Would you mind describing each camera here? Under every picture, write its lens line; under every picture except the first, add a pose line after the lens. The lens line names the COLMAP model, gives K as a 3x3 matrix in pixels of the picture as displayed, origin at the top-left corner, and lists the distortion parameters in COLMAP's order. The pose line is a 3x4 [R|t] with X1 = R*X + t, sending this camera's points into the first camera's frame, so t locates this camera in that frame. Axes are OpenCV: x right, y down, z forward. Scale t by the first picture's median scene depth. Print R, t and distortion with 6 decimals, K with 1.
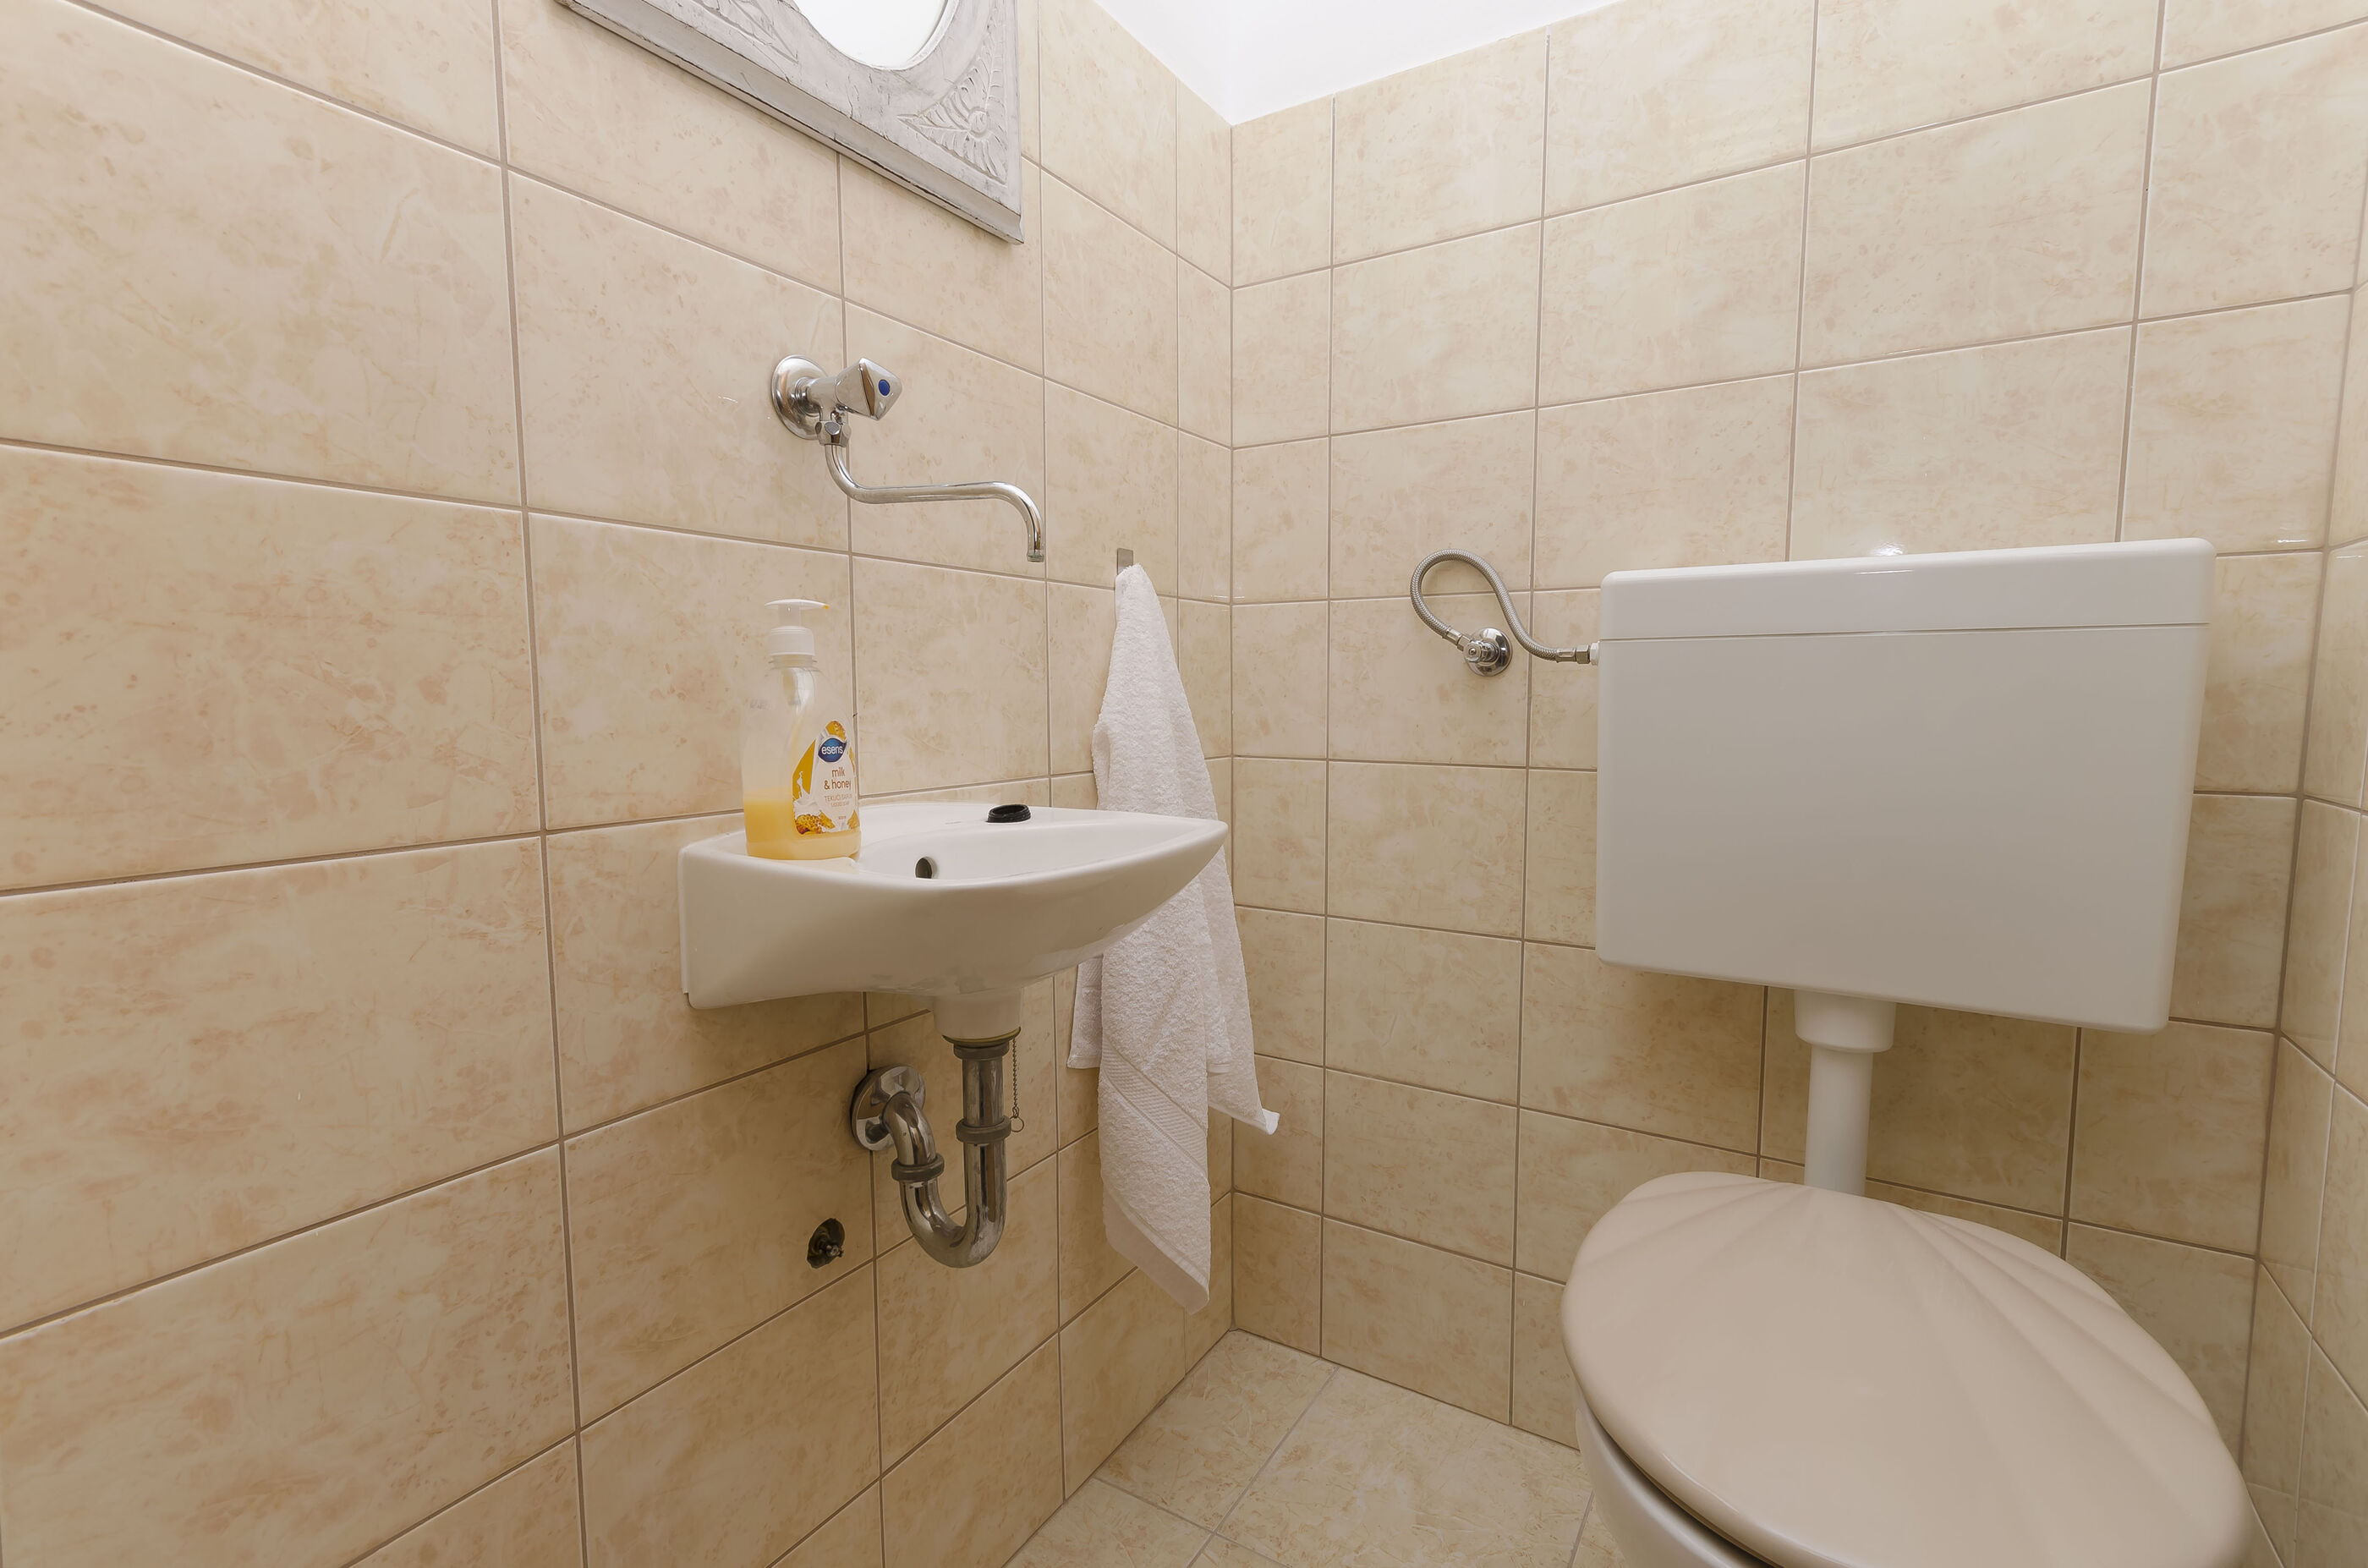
lens RADIAL K [[1037.0, 0, 1184.0], [0, 1037.0, 784.0], [0, 0, 1]] dist [0.001201, -0.000489]
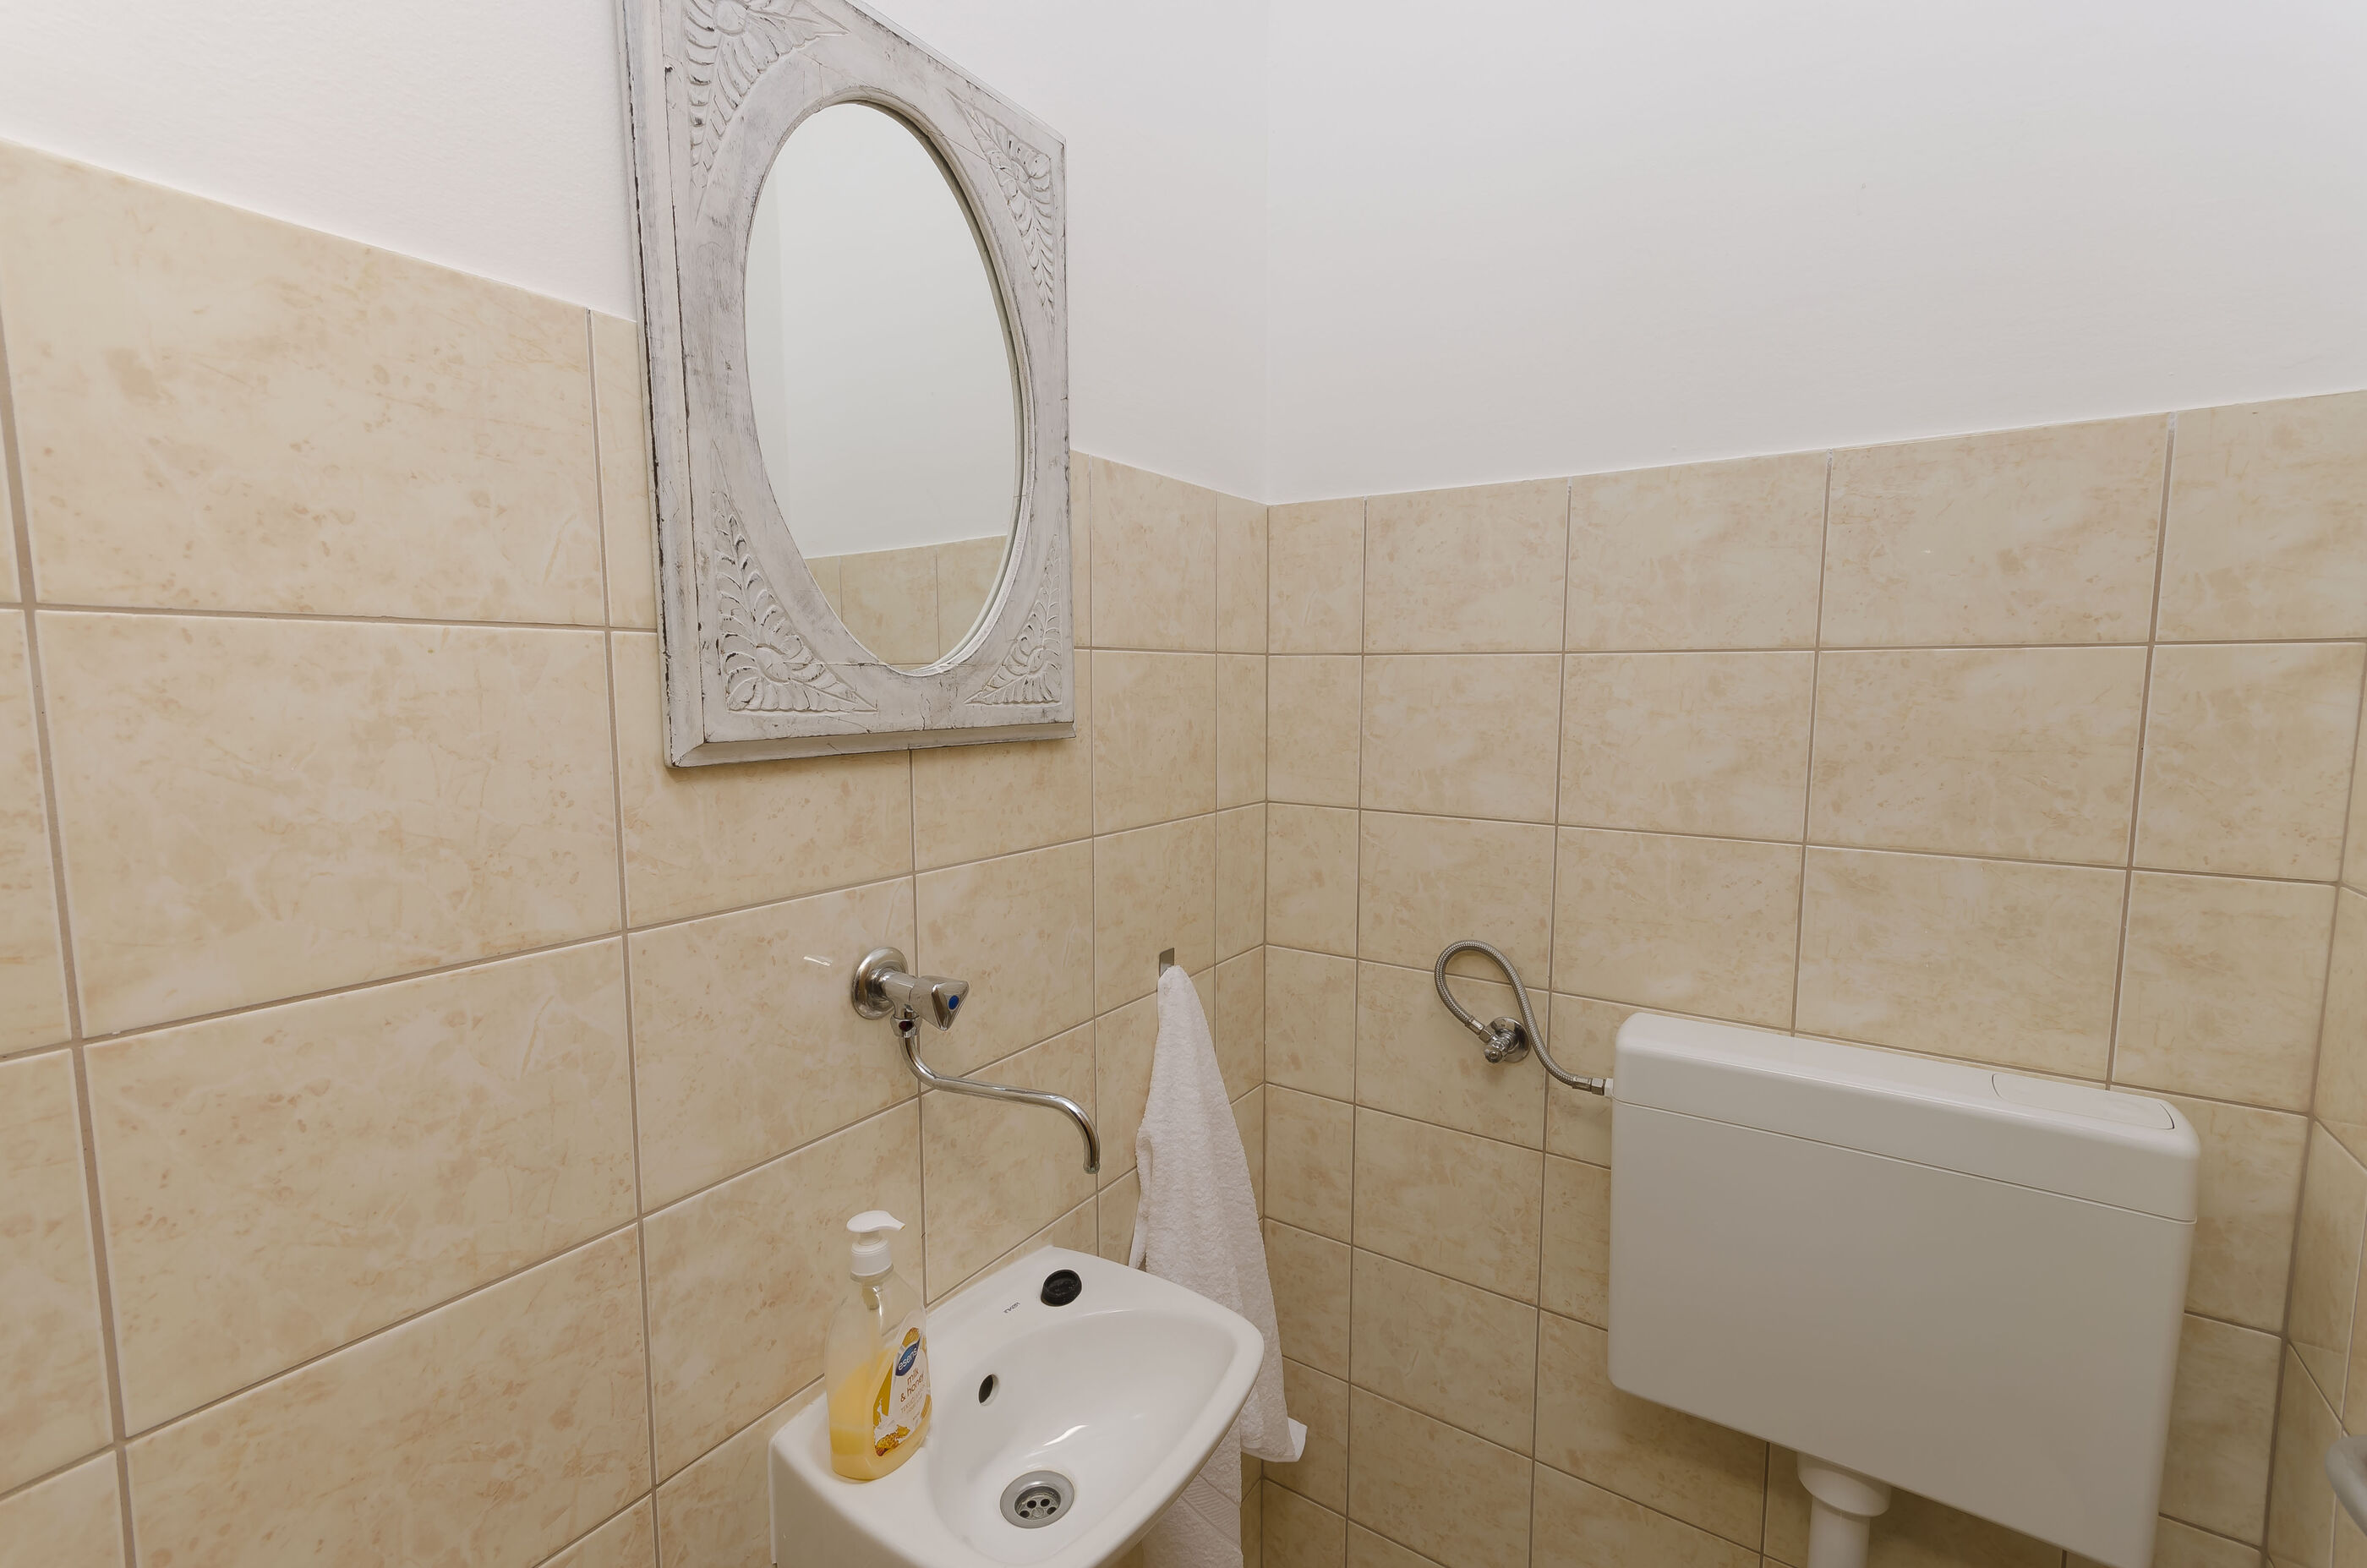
lens RADIAL K [[1006.2, 0, 1183.5], [0, 1006.2, 784.0], [0, 0, 1]] dist [-0.000011, 0.000456]
pose [[0.999616, 0.005833, -0.027072, -0.014065], [-0.005640, 0.999958, 0.007234, -0.459479], [0.027113, -0.007078, 0.999607, -0.040646]]
